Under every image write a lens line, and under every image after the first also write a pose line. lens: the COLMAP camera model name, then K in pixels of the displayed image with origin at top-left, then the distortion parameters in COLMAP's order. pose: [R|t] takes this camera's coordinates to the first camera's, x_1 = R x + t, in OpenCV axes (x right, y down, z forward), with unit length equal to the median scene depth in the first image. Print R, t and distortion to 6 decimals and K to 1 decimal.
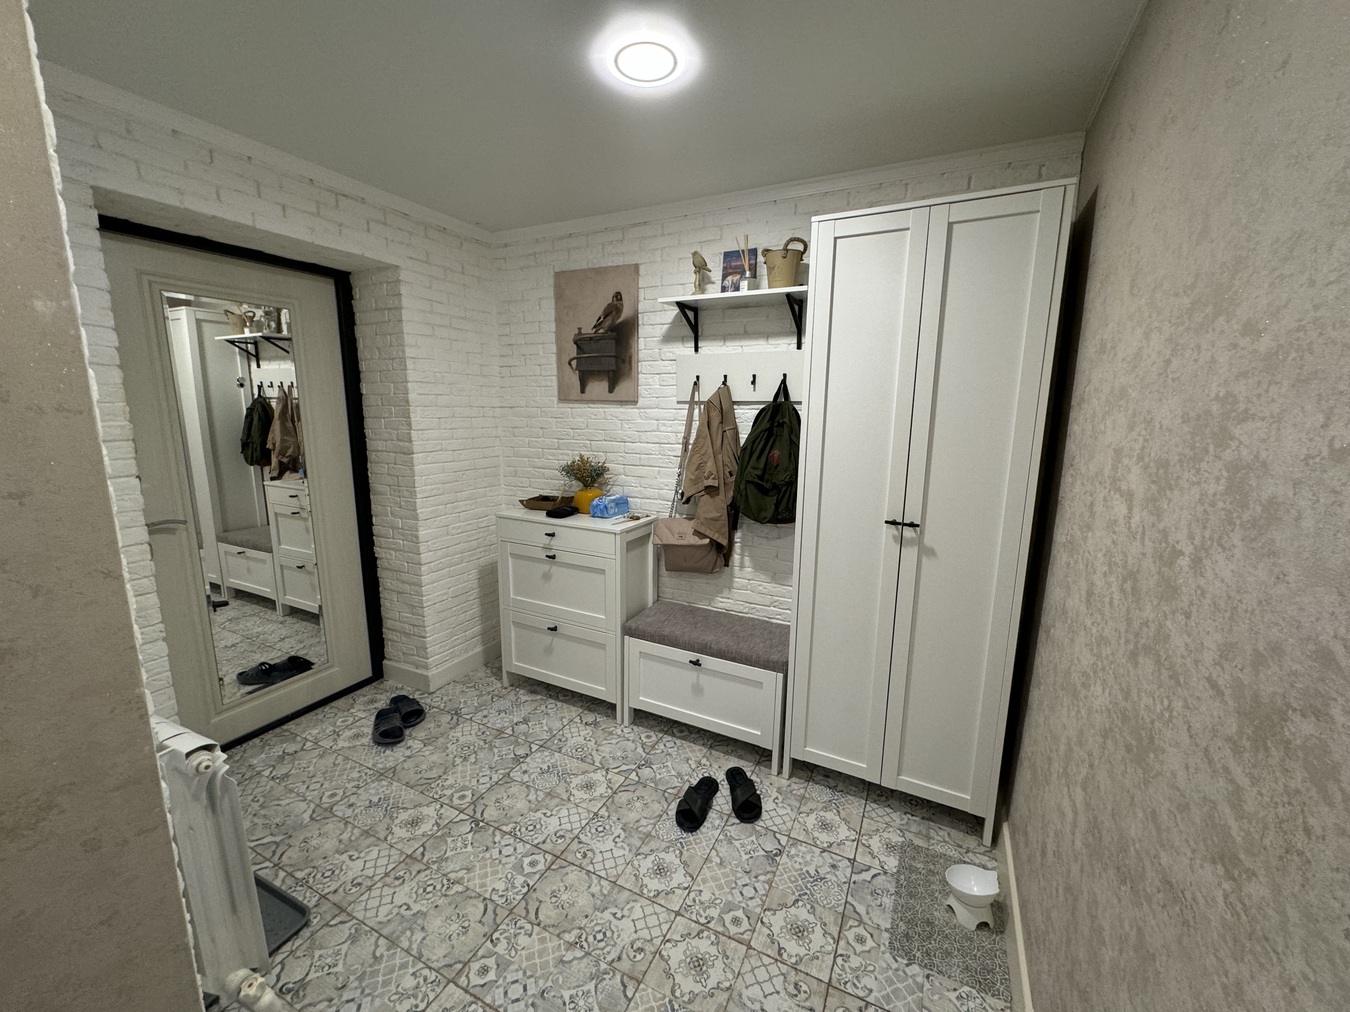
lens RADIAL K [[536.7, 0, 675.2], [0, 536.7, 504.5], [0, 0, 1]] dist [-0.003136, 0.000563]
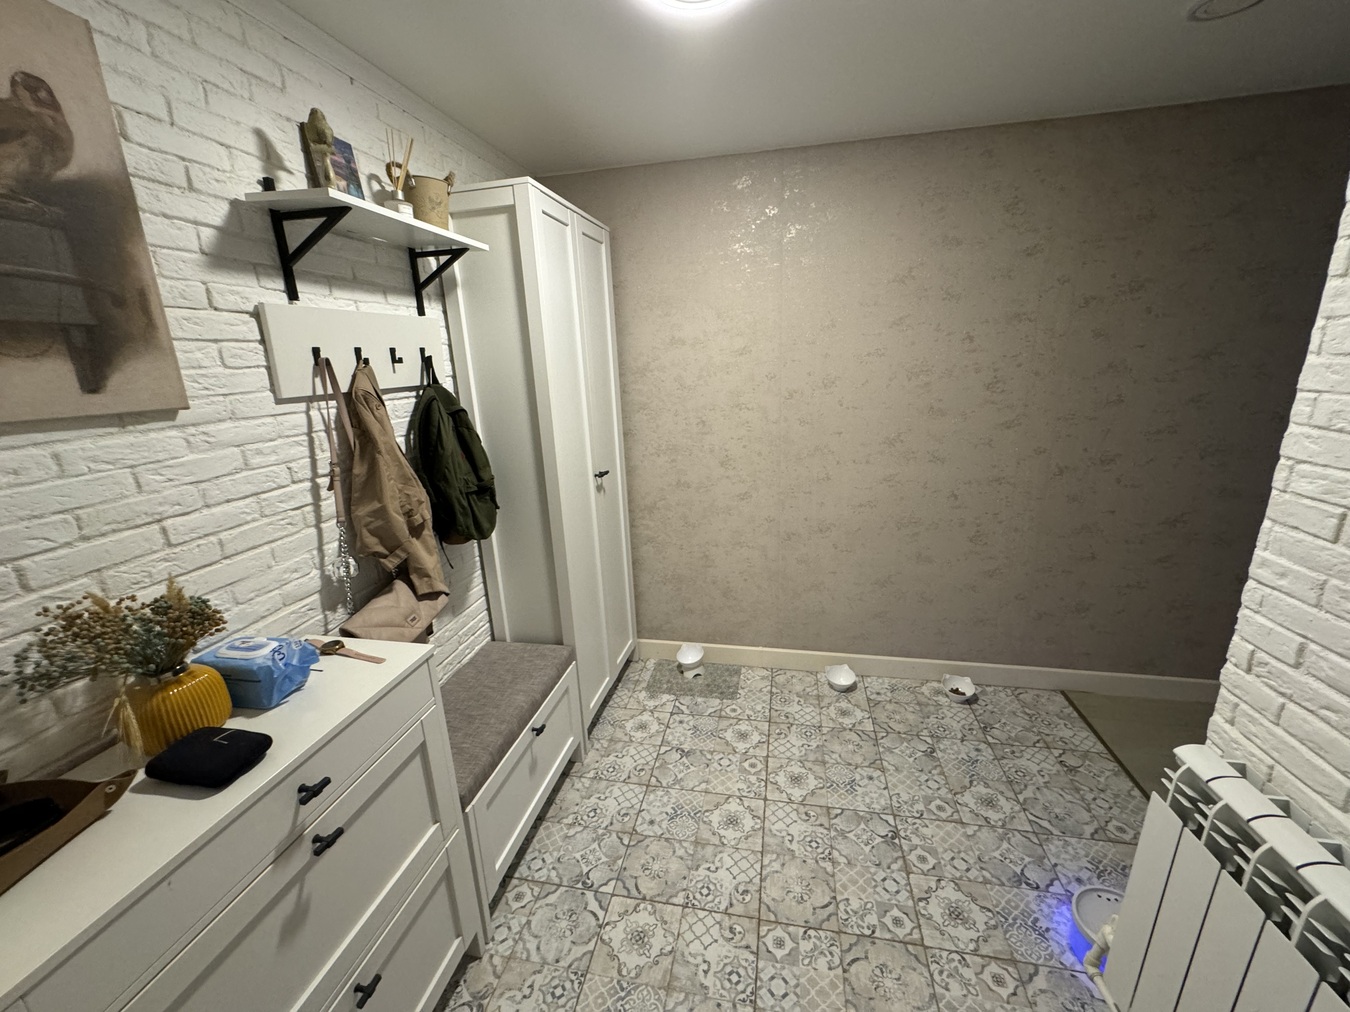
lens RADIAL K [[536.7, 0, 676.8], [0, 536.7, 503.2], [0, 0, 1]] dist [-0.003136, 0.000563]
pose [[-0.253878, -0.257192, 0.932415, -0.643469], [0.206034, 0.927495, 0.311934, -0.204364], [-0.945038, 0.271303, -0.182480, 0.867399]]
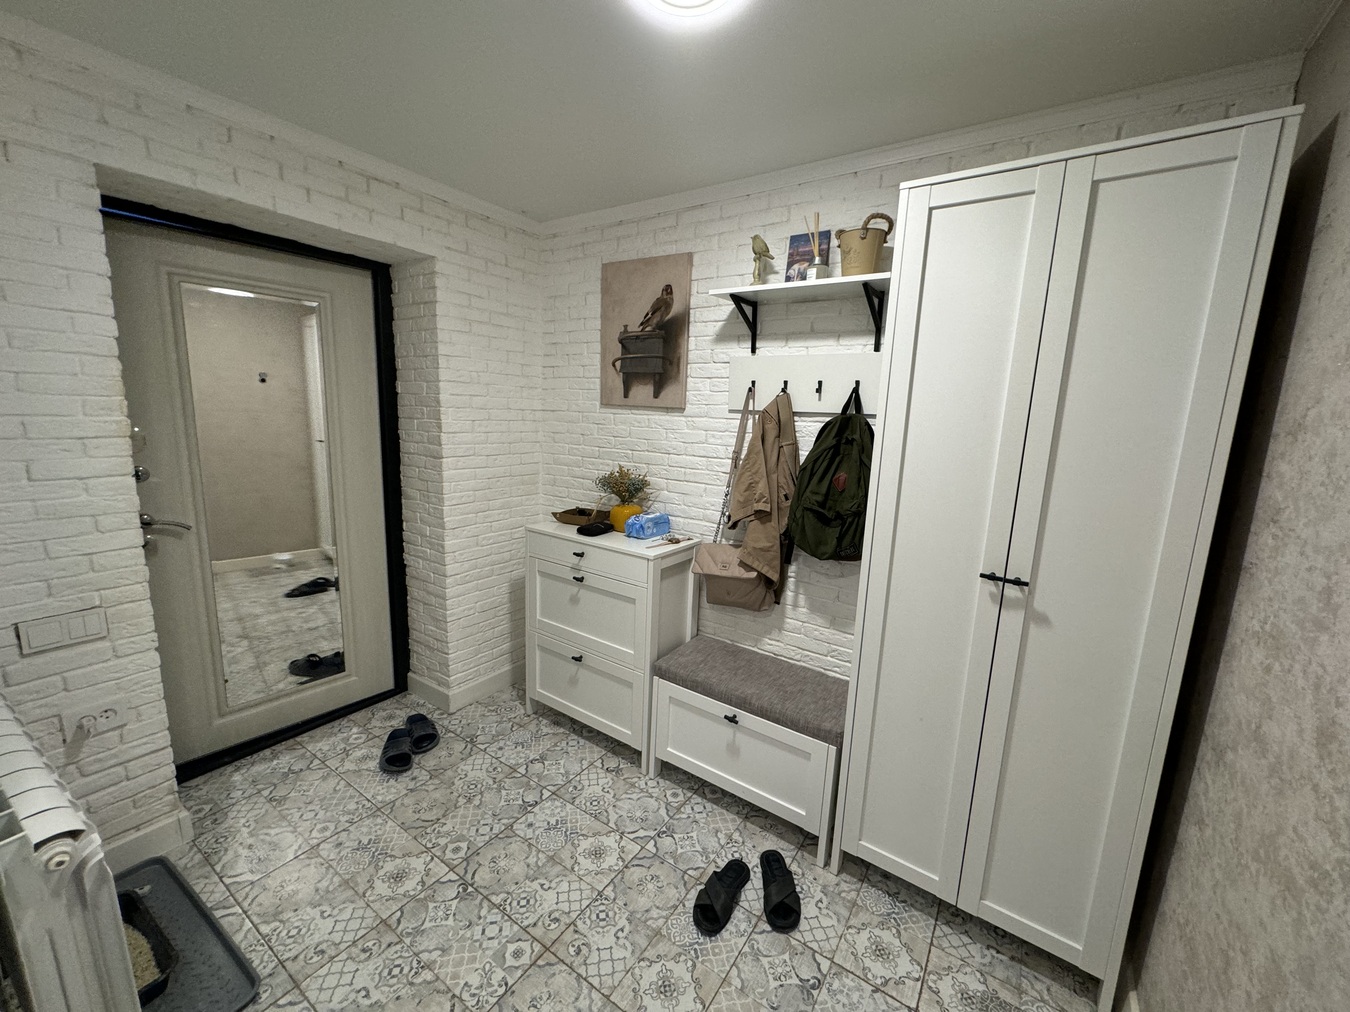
lens RADIAL K [[536.7, 0, 676.0], [0, 536.7, 503.9], [0, 0, 1]] dist [-0.003136, 0.000563]
pose [[0.990523, 0.050163, -0.127861, 0.042090], [-0.051359, 0.998662, -0.006069, -0.034313], [0.127386, 0.012579, 0.991773, 0.145332]]
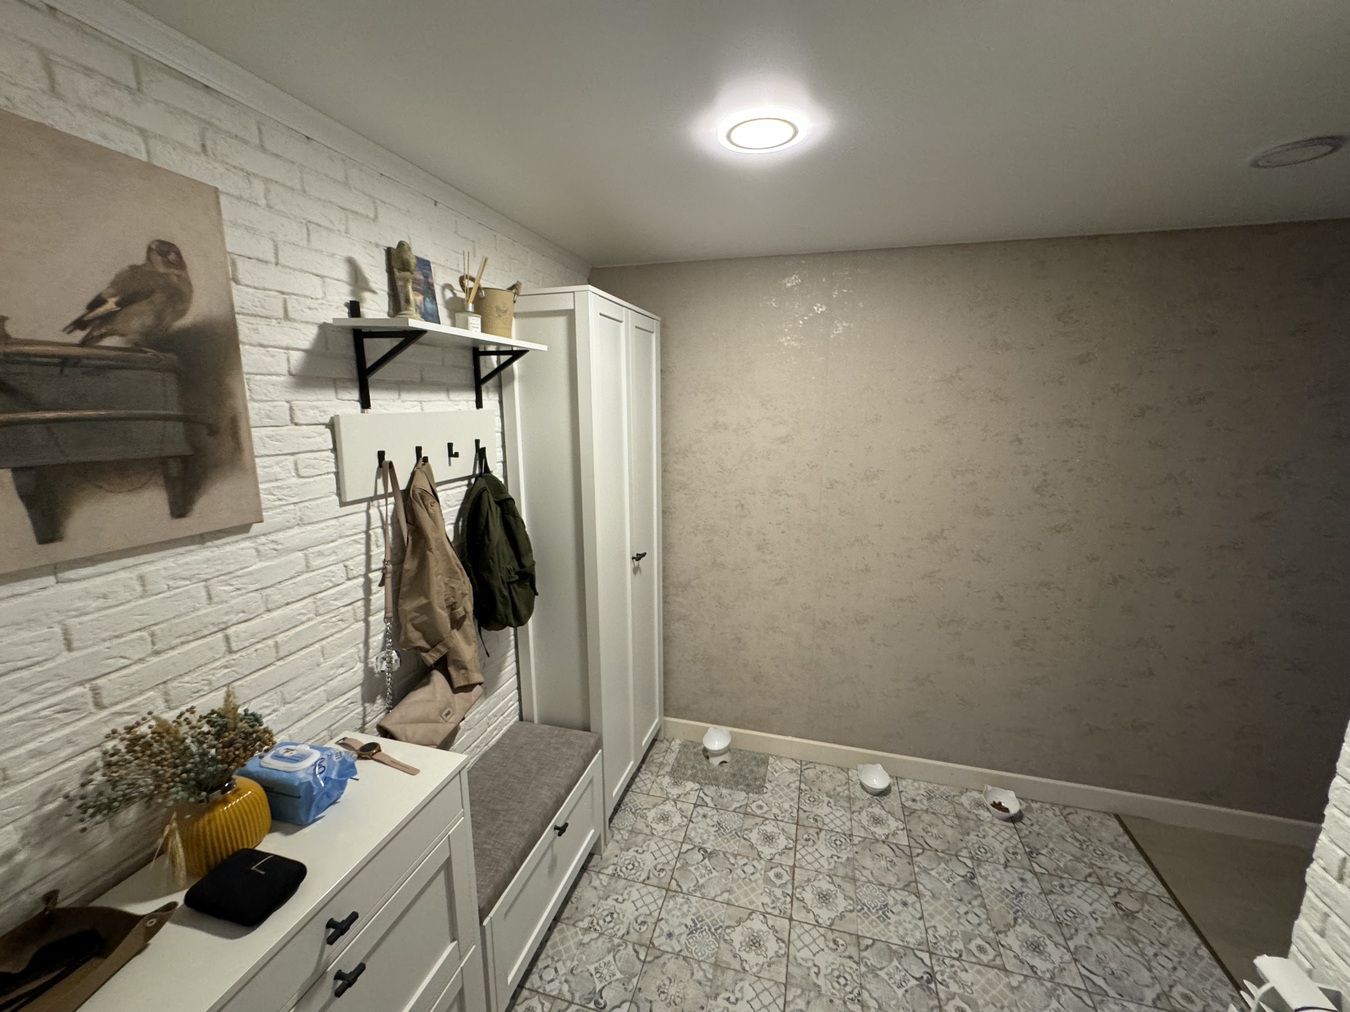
lens RADIAL K [[536.7, 0, 677.3], [0, 536.7, 503.7], [0, 0, 1]] dist [-0.003136, 0.000563]
pose [[-0.188557, -0.198650, 0.961761, -0.623891], [0.169912, 0.957960, 0.231177, -0.287405], [-0.967252, 0.207005, -0.146876, 0.860600]]
